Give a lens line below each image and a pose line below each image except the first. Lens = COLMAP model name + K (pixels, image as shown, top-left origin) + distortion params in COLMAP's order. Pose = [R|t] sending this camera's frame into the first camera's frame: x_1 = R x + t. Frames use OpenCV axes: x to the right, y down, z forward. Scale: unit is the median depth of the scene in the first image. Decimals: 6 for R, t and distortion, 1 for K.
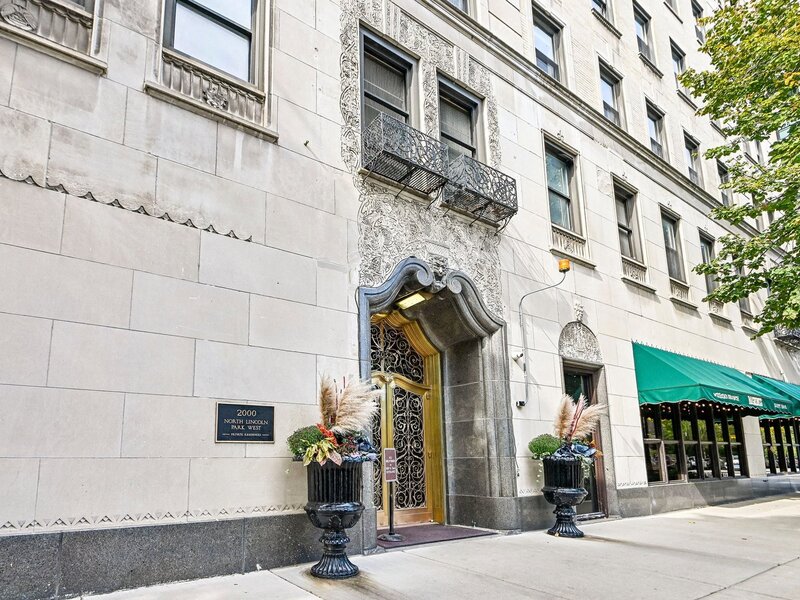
lens RADIAL K [[407.9, 0, 394.2], [0, 407.9, 290.4], [0, 0, 1]] dist [0.000564, -0.001480]
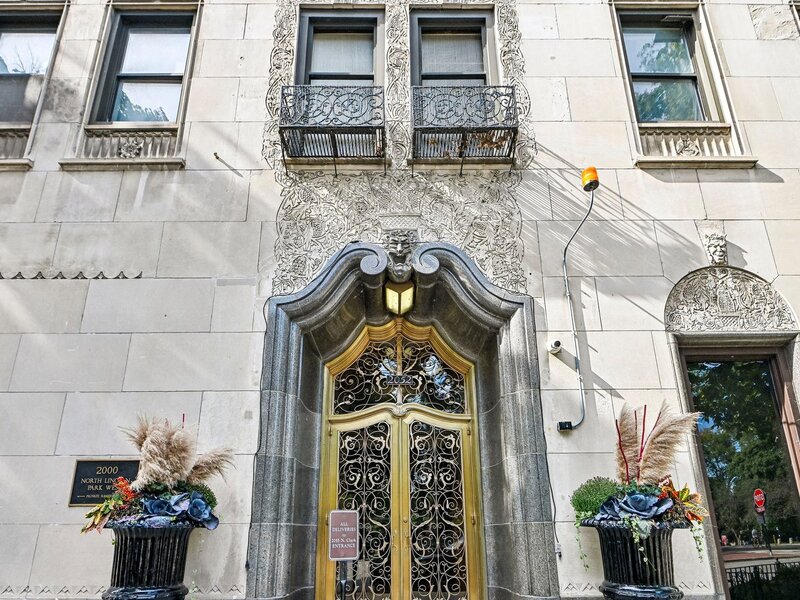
lens RADIAL K [[466.6, 0, 400.0], [0, 466.6, 274.2], [0, 0, 1]] dist [-0.007304, -0.001463]
pose [[0.837947, -0.263344, -0.478012, 0.522688], [0.209829, 0.964011, -0.163260, 0.135298], [0.503803, 0.036502, 0.863047, 0.317661]]
